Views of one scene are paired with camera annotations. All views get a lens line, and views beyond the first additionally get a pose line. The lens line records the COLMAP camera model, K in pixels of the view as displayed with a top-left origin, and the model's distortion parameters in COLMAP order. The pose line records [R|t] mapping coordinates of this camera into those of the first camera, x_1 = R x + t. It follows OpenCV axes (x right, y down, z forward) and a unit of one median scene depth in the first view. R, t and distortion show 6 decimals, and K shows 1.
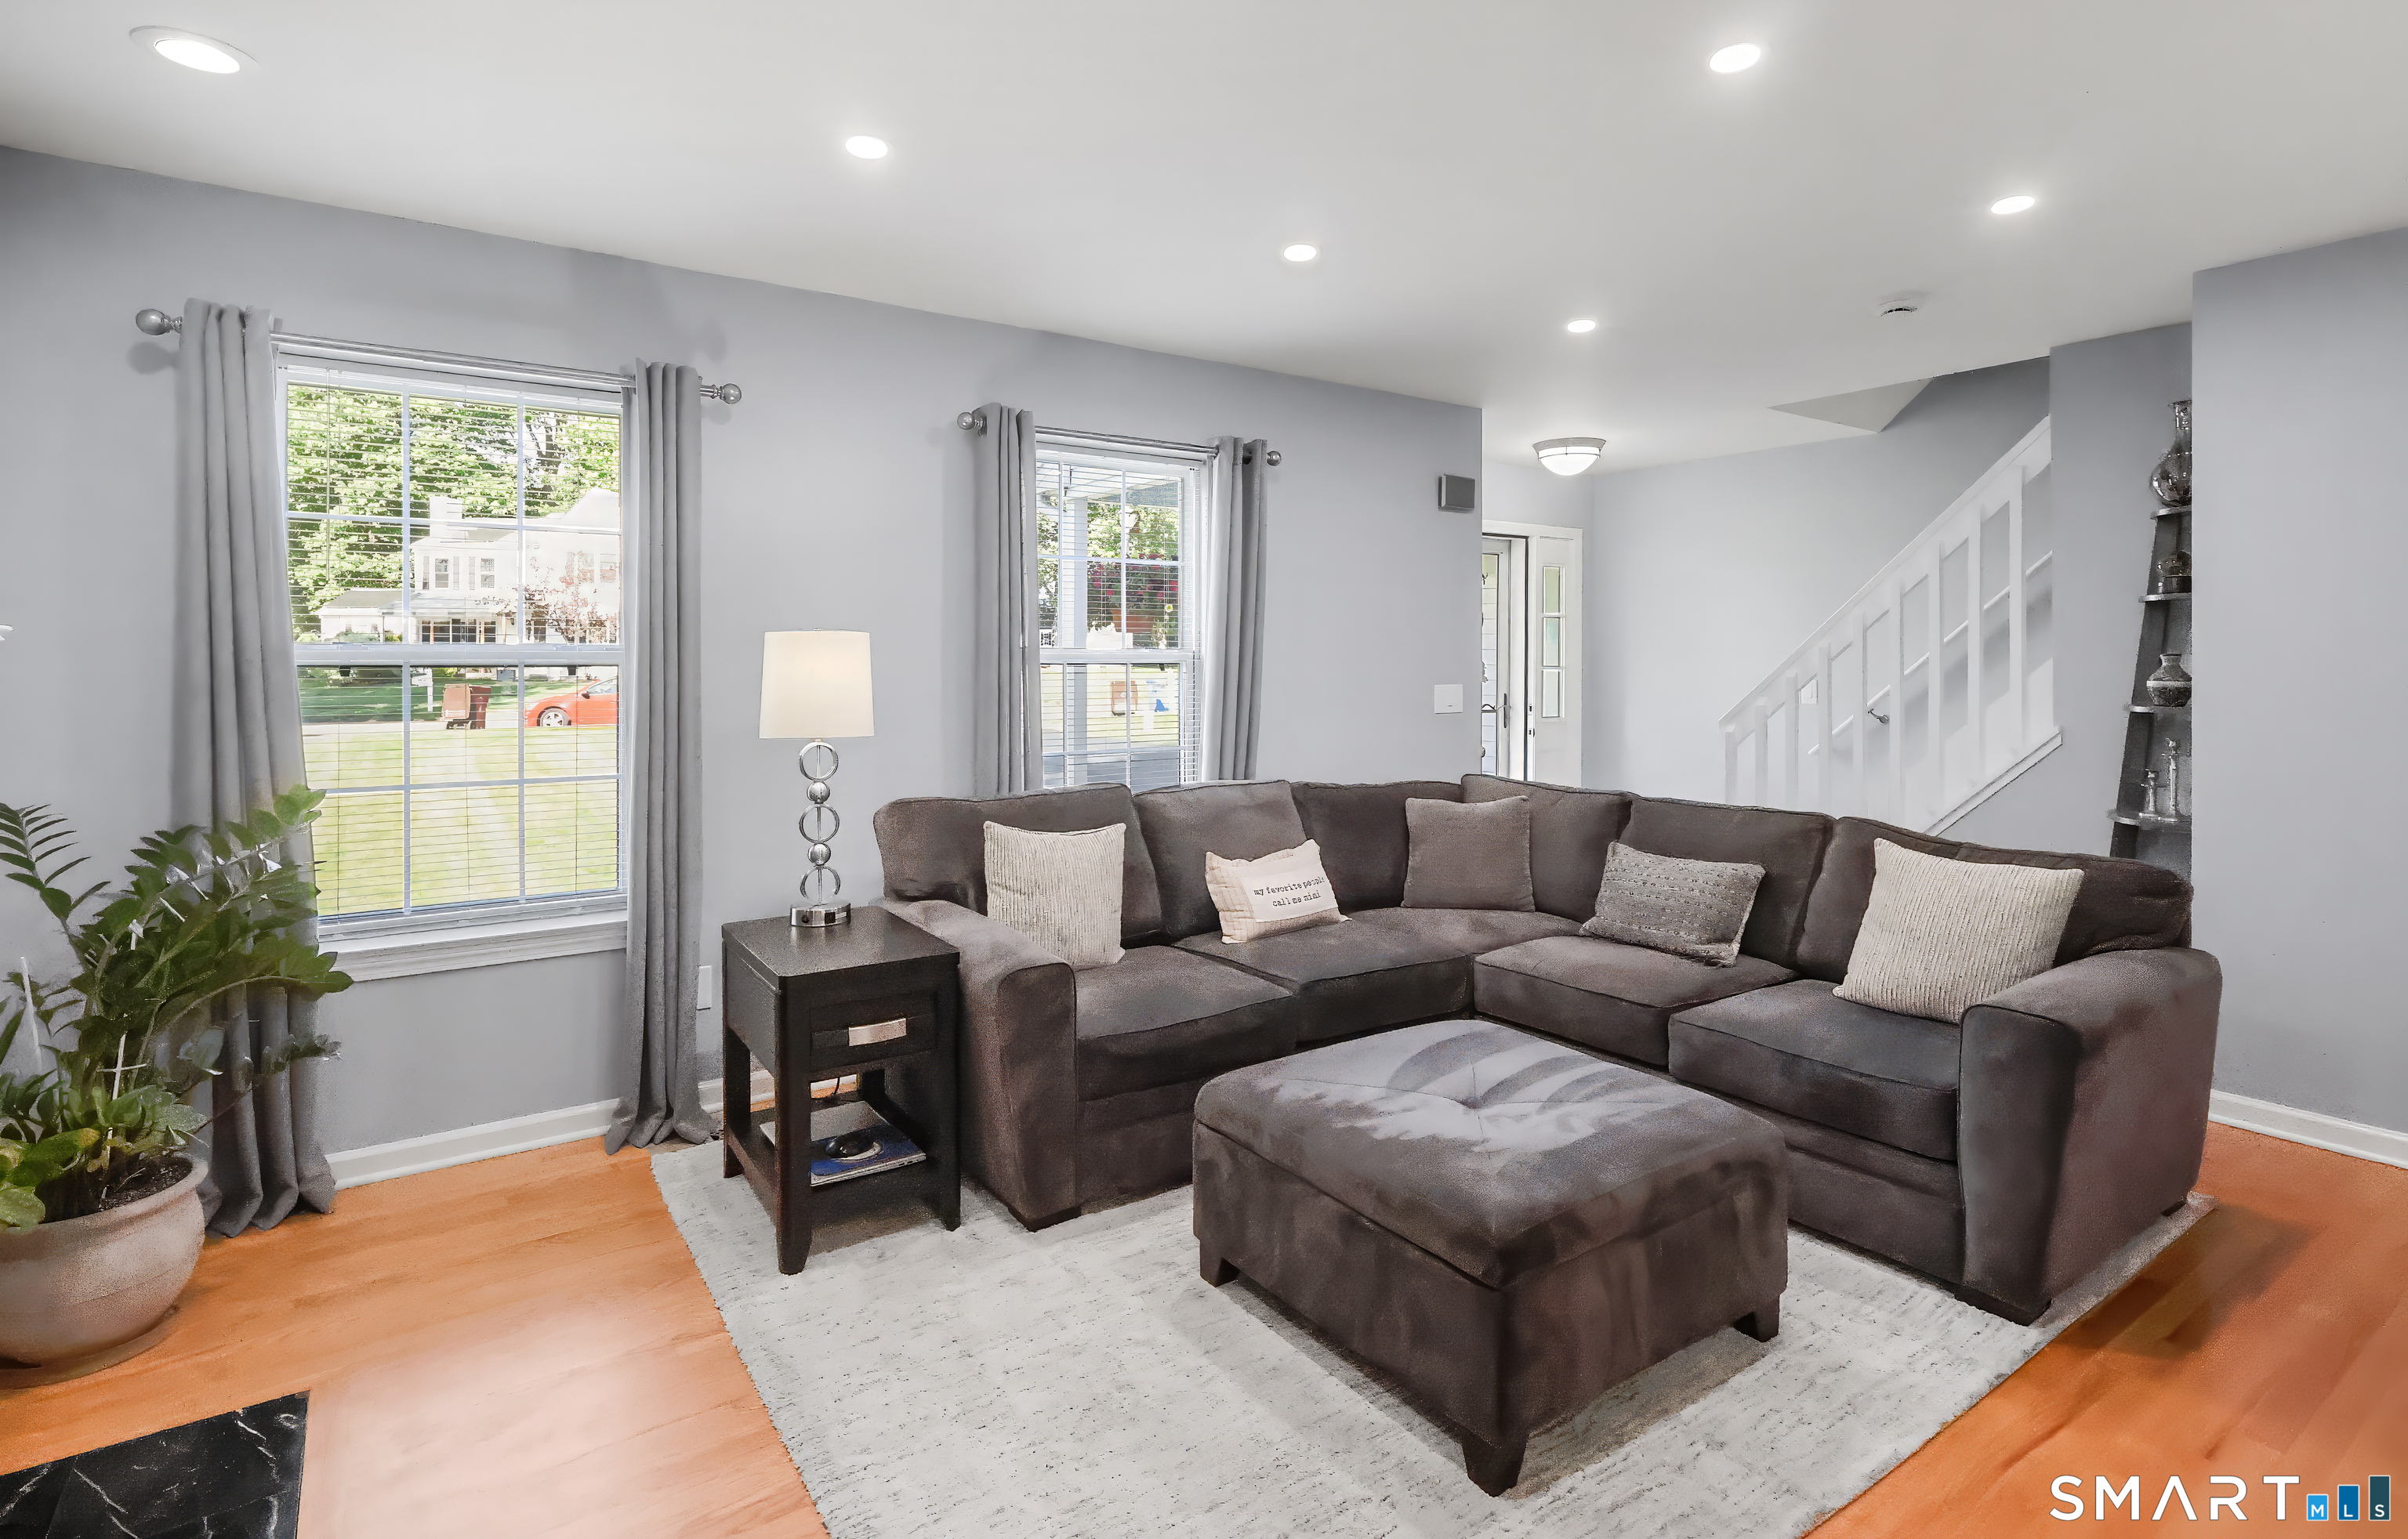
lens RADIAL K [[1177.4, 0, 1205.4], [0, 1177.4, 656.6], [0, 0, 1]] dist [-0.000937, 0.000241]
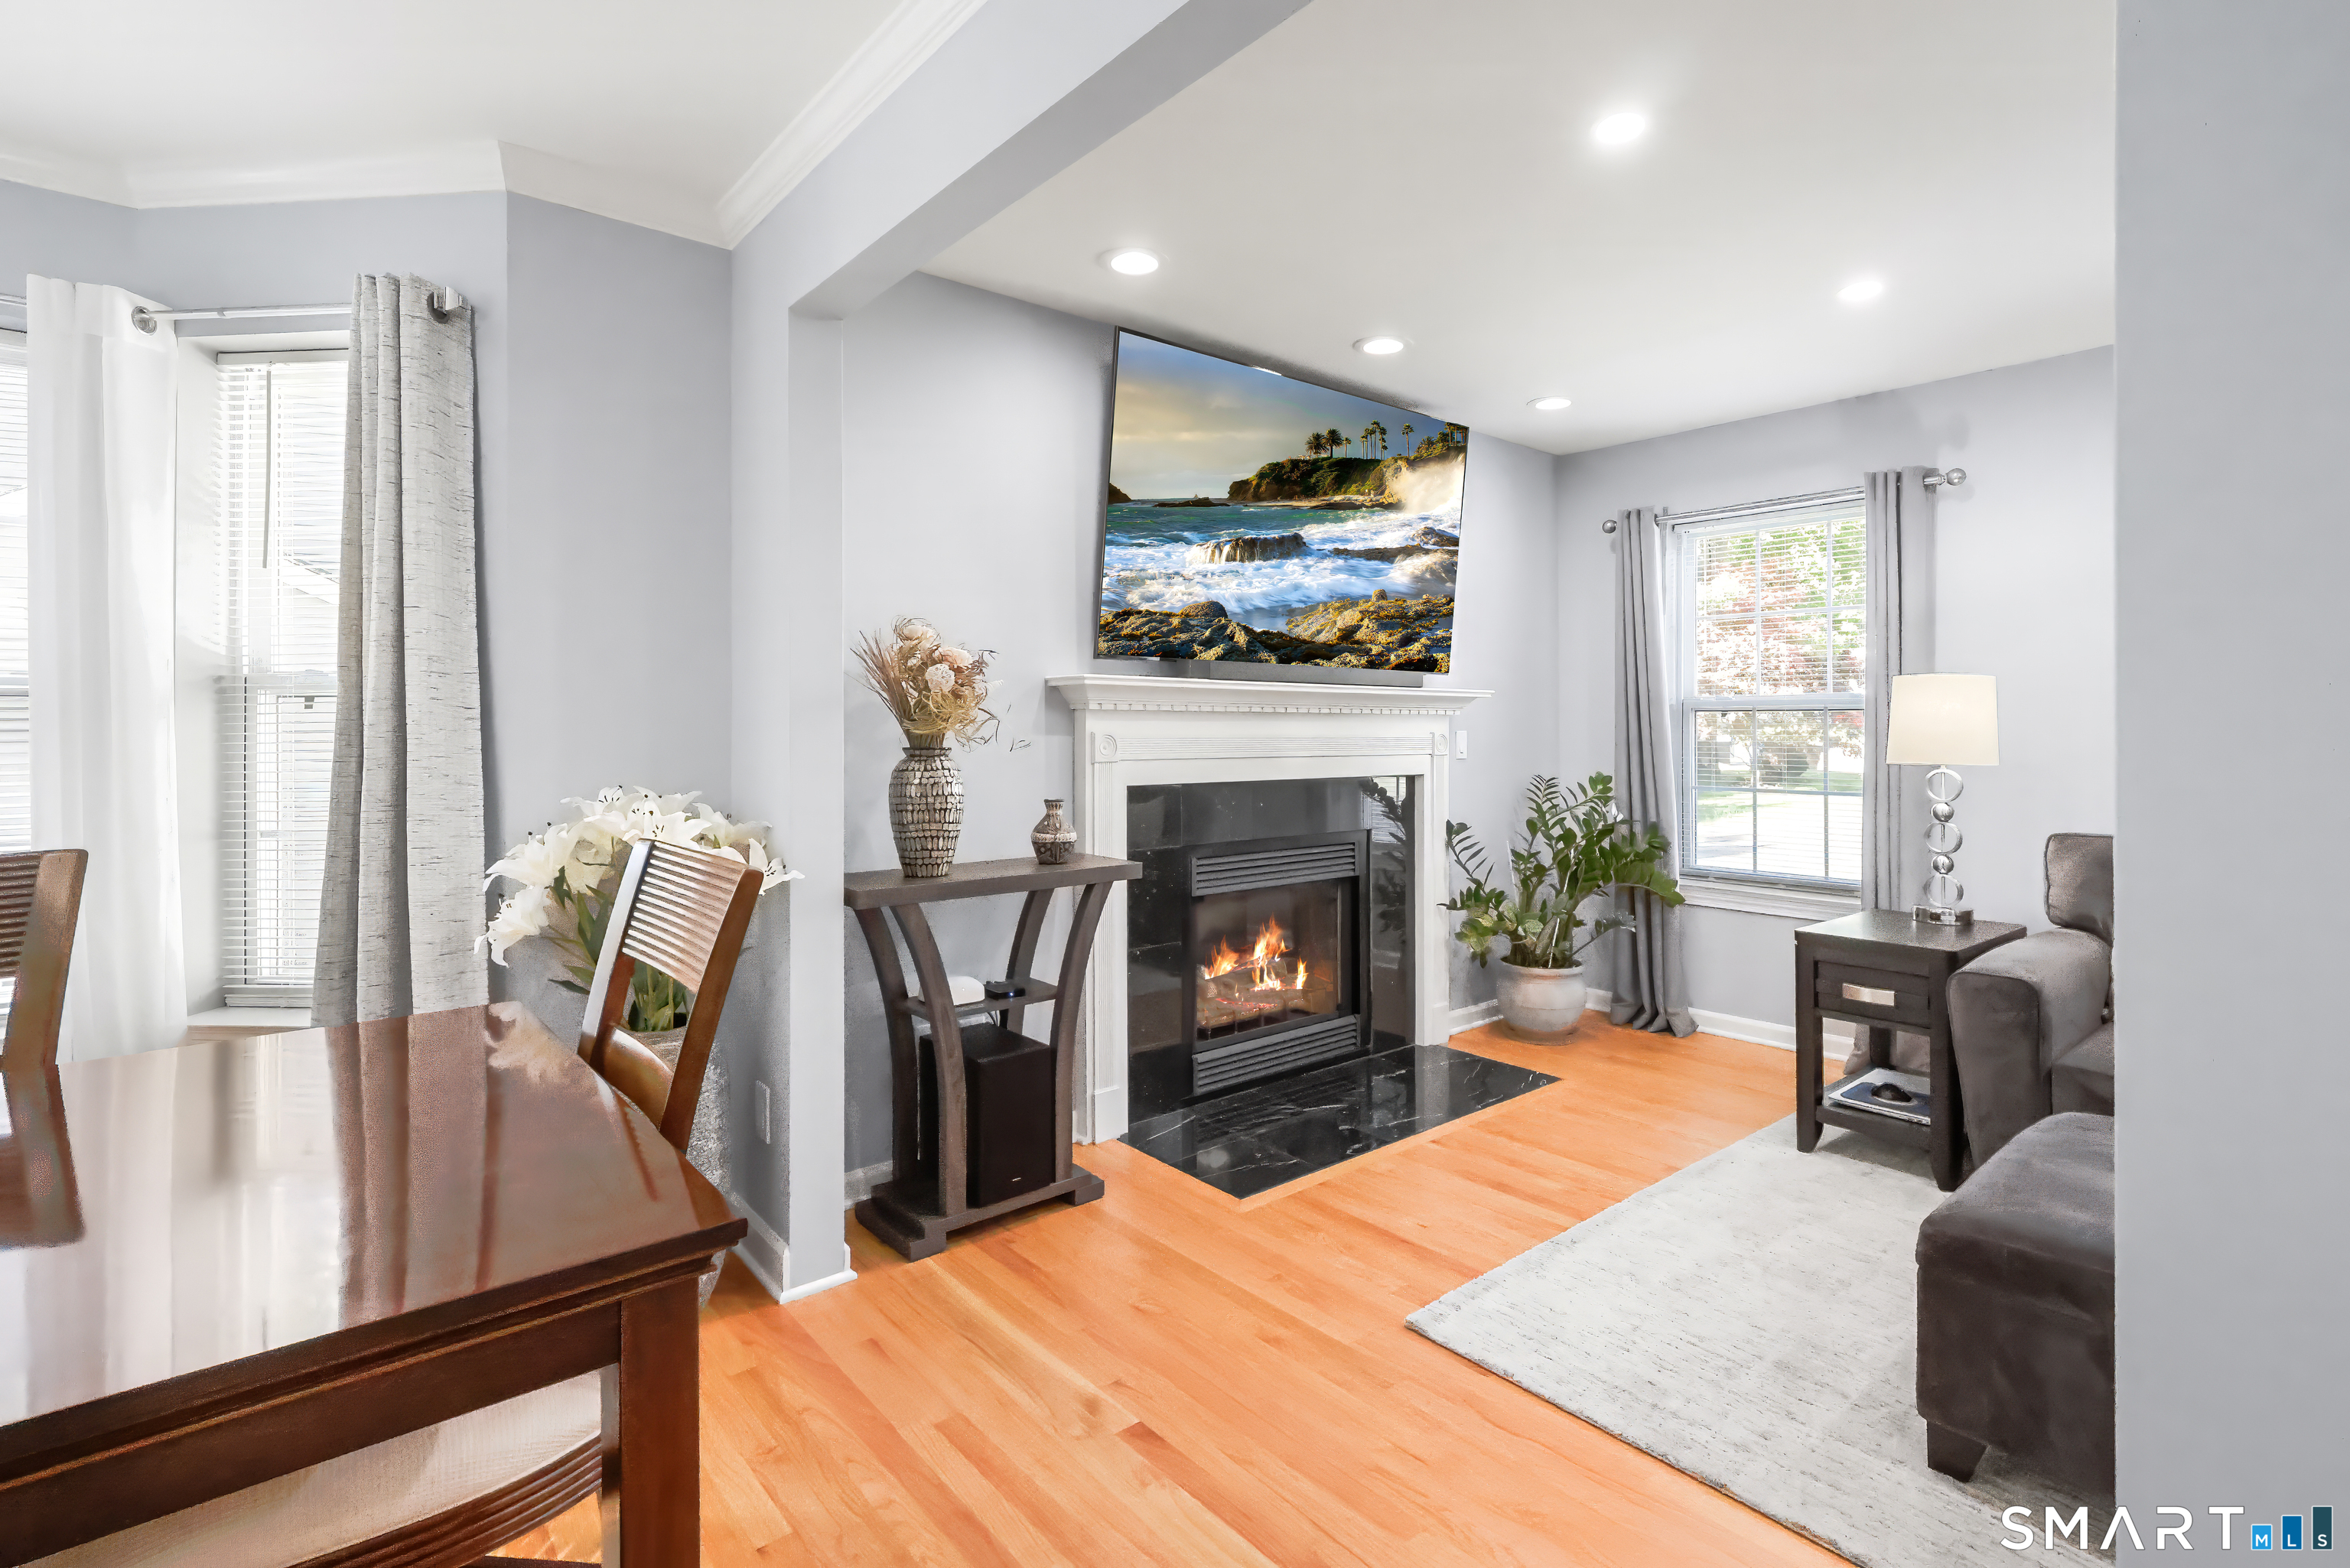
lens RADIAL K [[1109.6, 0, 1178.3], [0, 1109.6, 728.2], [0, 0, 1]] dist [0.001222, 0.000198]
pose [[0.084284, -0.002245, -0.996439, 0.787717], [0.001772, 0.999996, -0.002103, 0.037257], [0.996440, -0.001589, 0.084288, 0.167265]]
